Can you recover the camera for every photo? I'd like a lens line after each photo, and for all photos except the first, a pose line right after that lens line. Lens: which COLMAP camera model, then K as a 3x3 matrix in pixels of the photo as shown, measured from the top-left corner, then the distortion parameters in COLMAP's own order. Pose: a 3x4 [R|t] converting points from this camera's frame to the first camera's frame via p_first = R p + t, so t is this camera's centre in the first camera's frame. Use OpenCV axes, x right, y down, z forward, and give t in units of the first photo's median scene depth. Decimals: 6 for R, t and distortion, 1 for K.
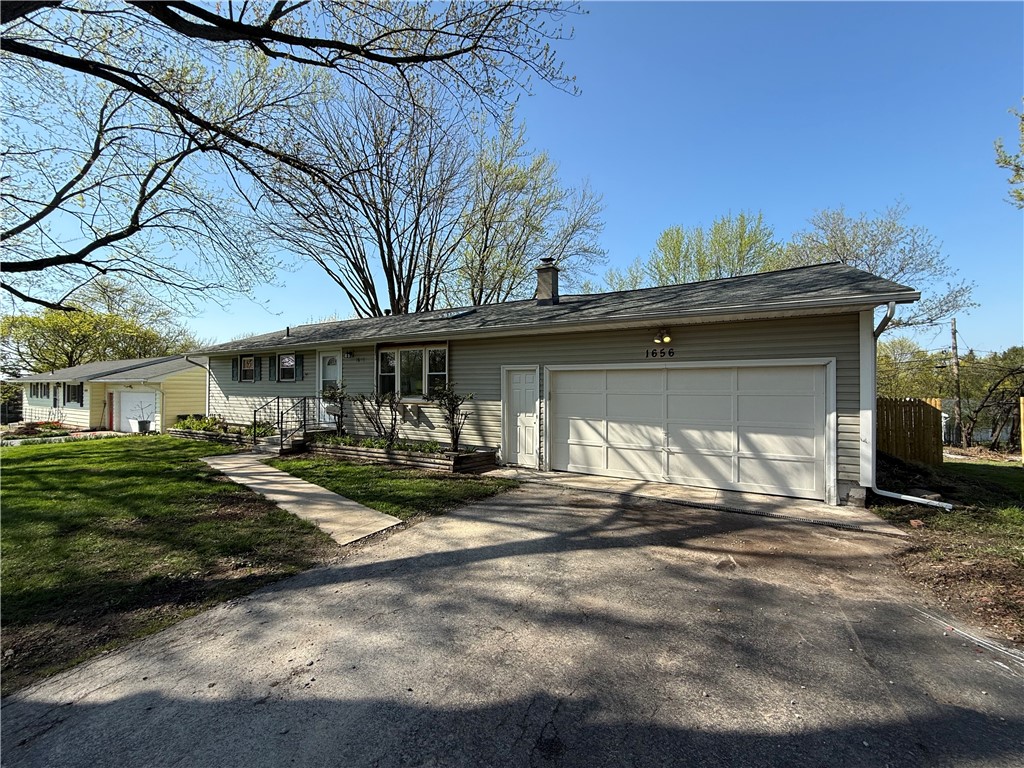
lens RADIAL K [[408.0, 0, 505.2], [0, 408.0, 384.3], [0, 0, 1]] dist [-0.001519, -0.000042]
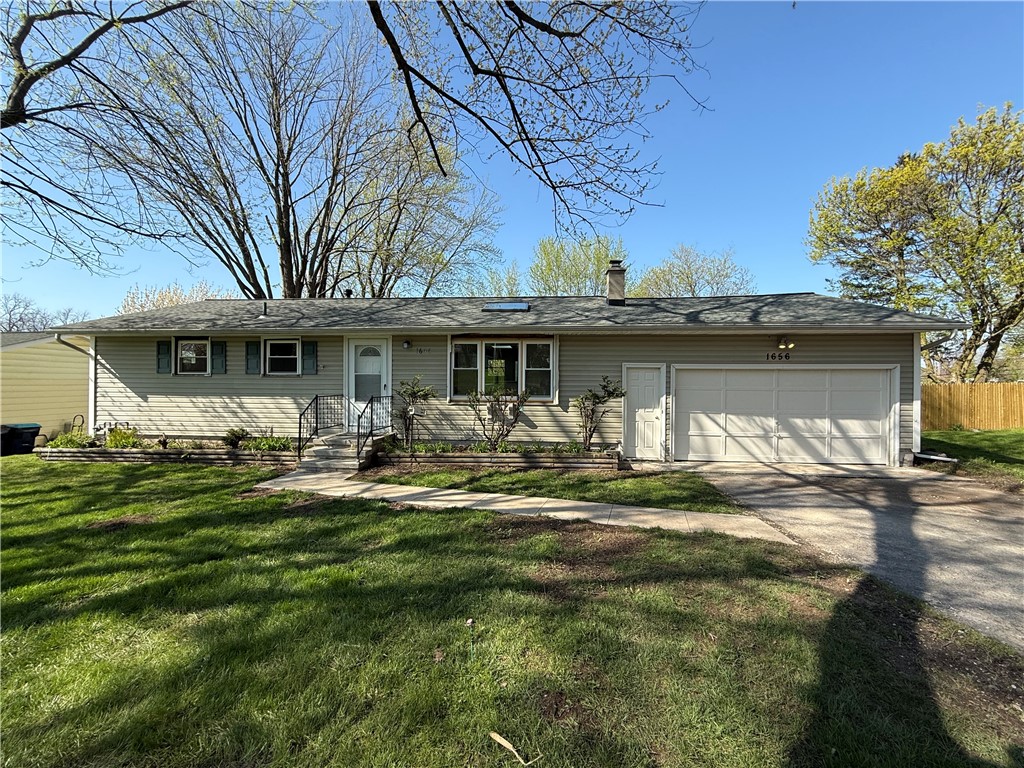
lens RADIAL K [[408.0, 0, 507.4], [0, 408.0, 385.1], [0, 0, 1]] dist [-0.001519, -0.000042]
pose [[0.903362, -0.001369, 0.428877, -0.861072], [-0.005363, 0.999881, 0.014488, -0.004282], [-0.428846, -0.015388, 0.903247, 0.242867]]
